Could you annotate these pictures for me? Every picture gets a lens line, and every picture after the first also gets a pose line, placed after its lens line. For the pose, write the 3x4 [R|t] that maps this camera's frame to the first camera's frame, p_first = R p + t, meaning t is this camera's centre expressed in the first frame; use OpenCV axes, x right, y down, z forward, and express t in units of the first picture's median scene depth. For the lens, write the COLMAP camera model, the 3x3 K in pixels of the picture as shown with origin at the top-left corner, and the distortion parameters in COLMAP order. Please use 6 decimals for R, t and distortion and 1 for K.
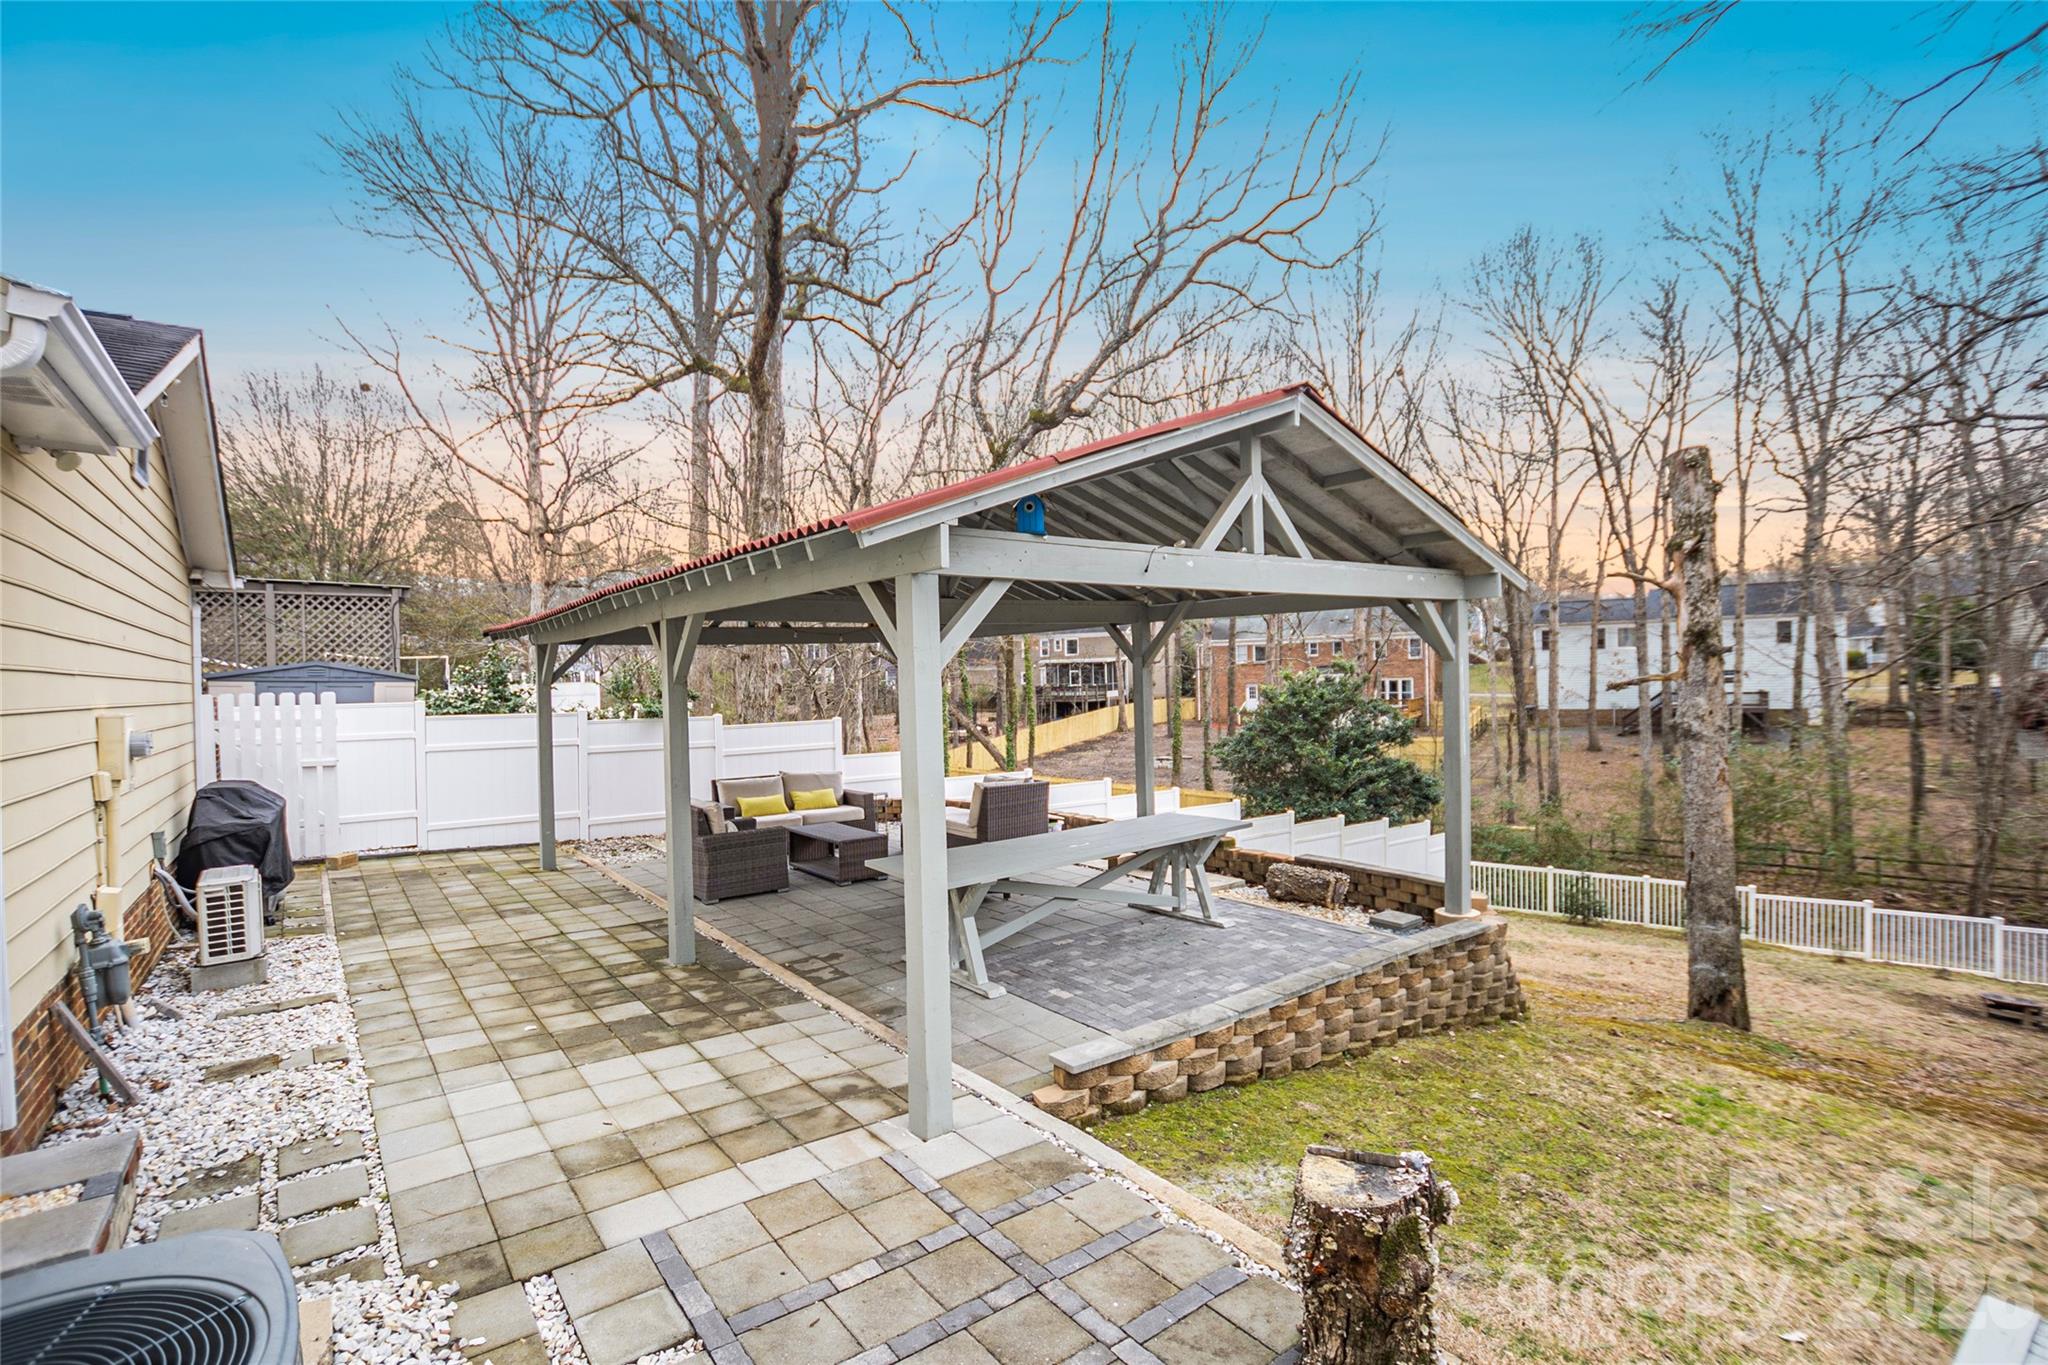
lens RADIAL K [[944.9, 0, 1033.2], [0, 944.9, 690.1], [0, 0, 1]] dist [-0.020170, 0.001821]
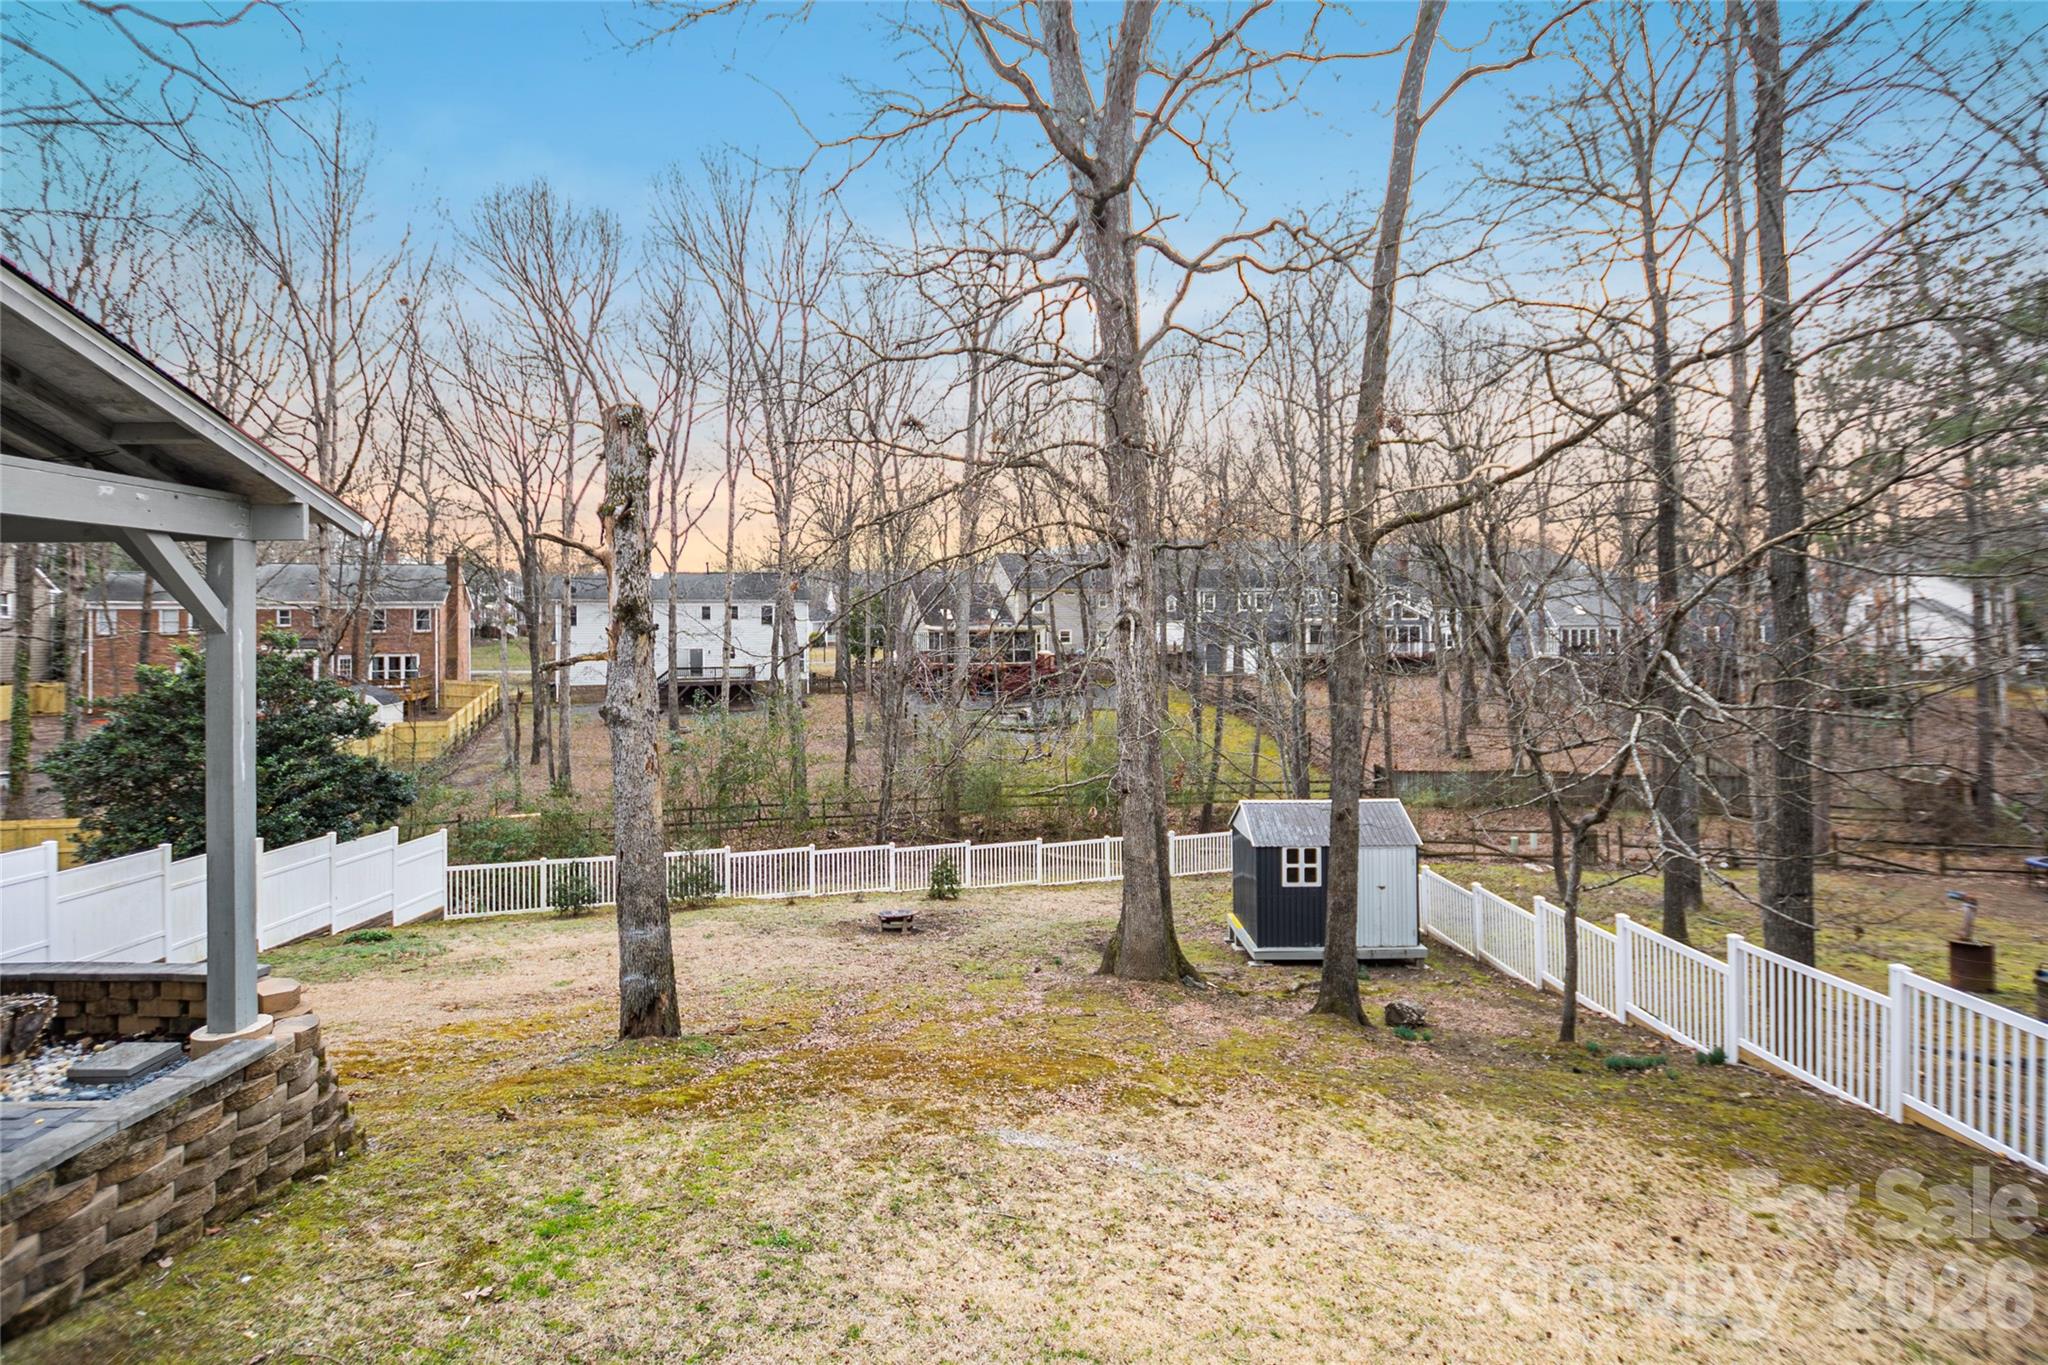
lens RADIAL K [[944.9, 0, 1033.2], [0, 944.9, 690.1], [0, 0, 1]] dist [-0.020170, 0.001821]
pose [[0.587547, -0.028797, 0.808678, 0.103013], [0.007623, 0.999519, 0.030054, -0.002975], [-0.809154, -0.011493, 0.587484, 0.073784]]
